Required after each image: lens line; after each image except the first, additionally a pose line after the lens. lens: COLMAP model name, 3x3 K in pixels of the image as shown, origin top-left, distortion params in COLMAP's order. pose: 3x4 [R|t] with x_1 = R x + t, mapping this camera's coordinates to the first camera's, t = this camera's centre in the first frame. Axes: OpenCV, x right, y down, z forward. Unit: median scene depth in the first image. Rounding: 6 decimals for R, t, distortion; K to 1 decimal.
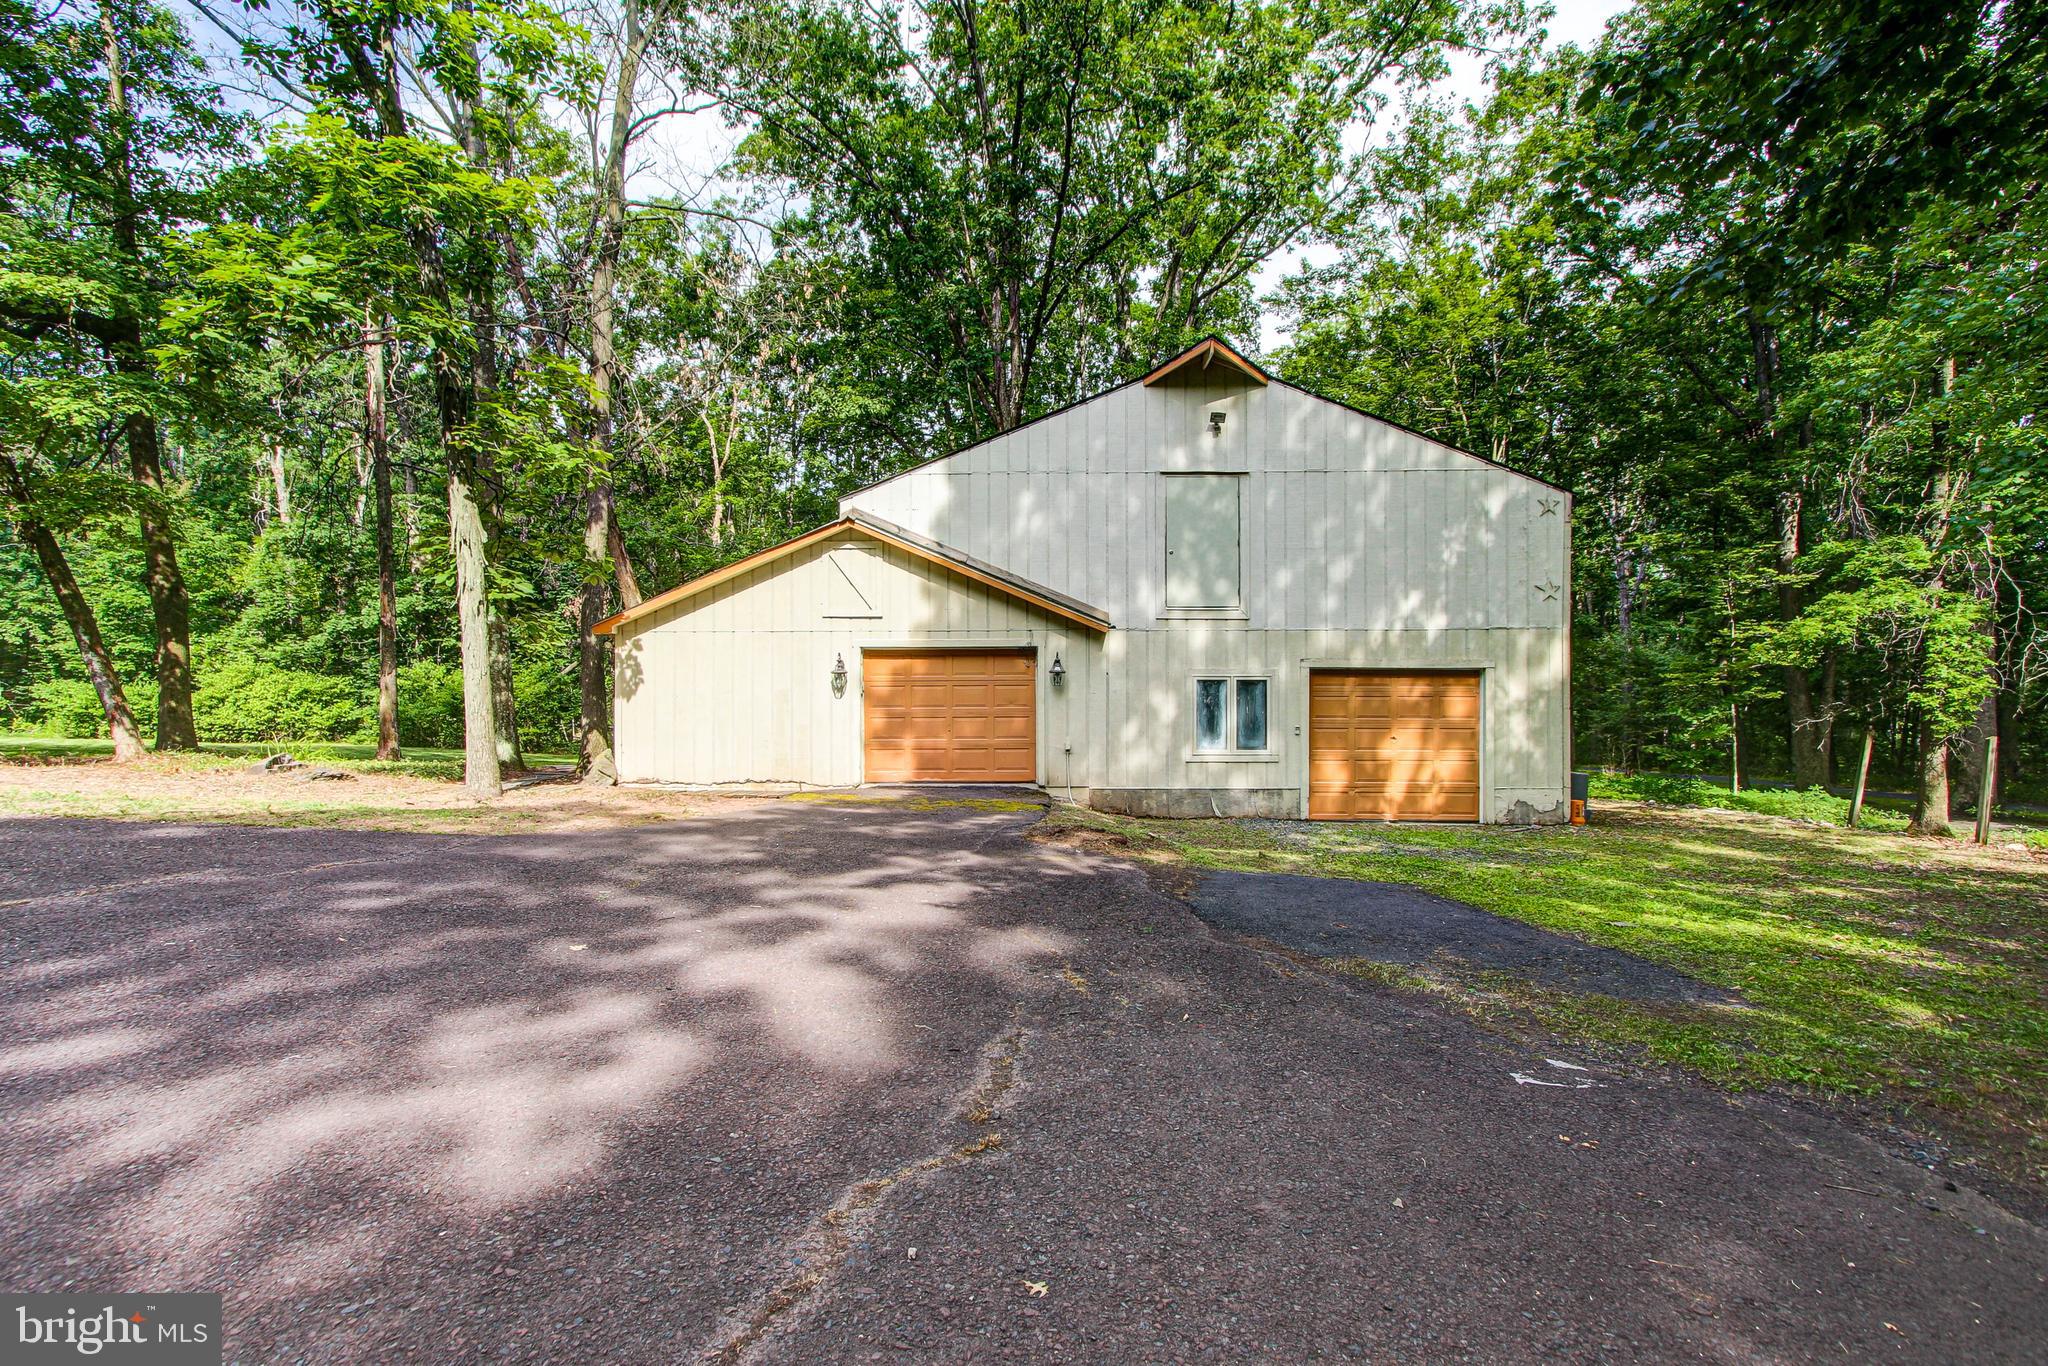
lens RADIAL K [[960.4, 0, 1021.2], [0, 960.4, 693.7], [0, 0, 1]] dist [0.001158, 0.003322]
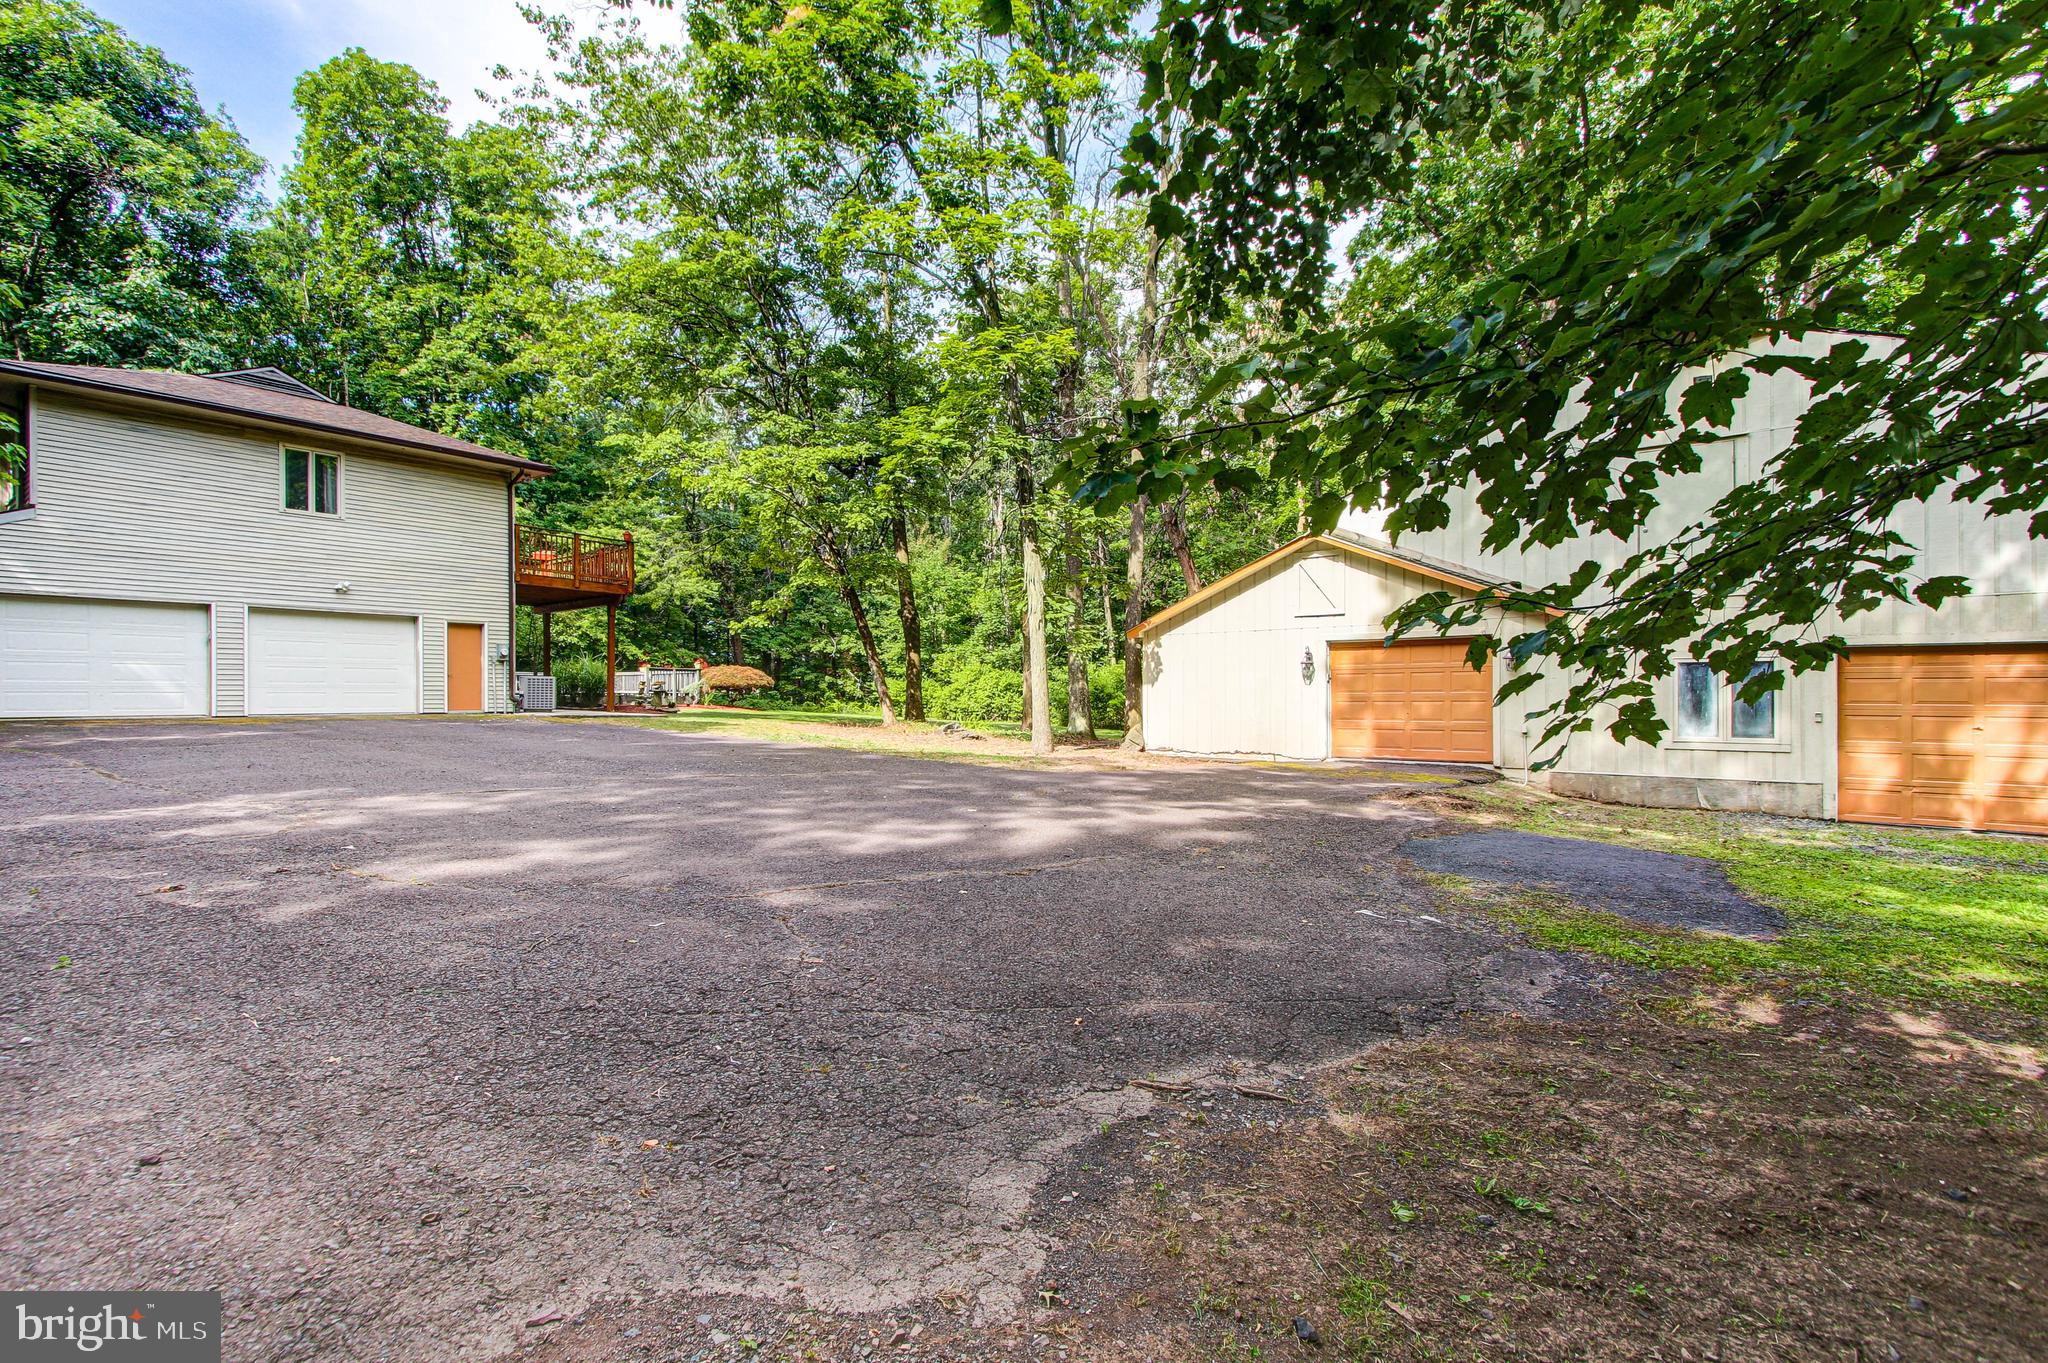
lens RADIAL K [[960.4, 0, 1021.2], [0, 960.4, 692.2], [0, 0, 1]] dist [0.001158, 0.003322]
pose [[0.786444, -0.003152, -0.617654, 0.260397], [0.007358, 0.999964, 0.004265, 0.006532], [0.617618, -0.007899, 0.786439, -0.145512]]
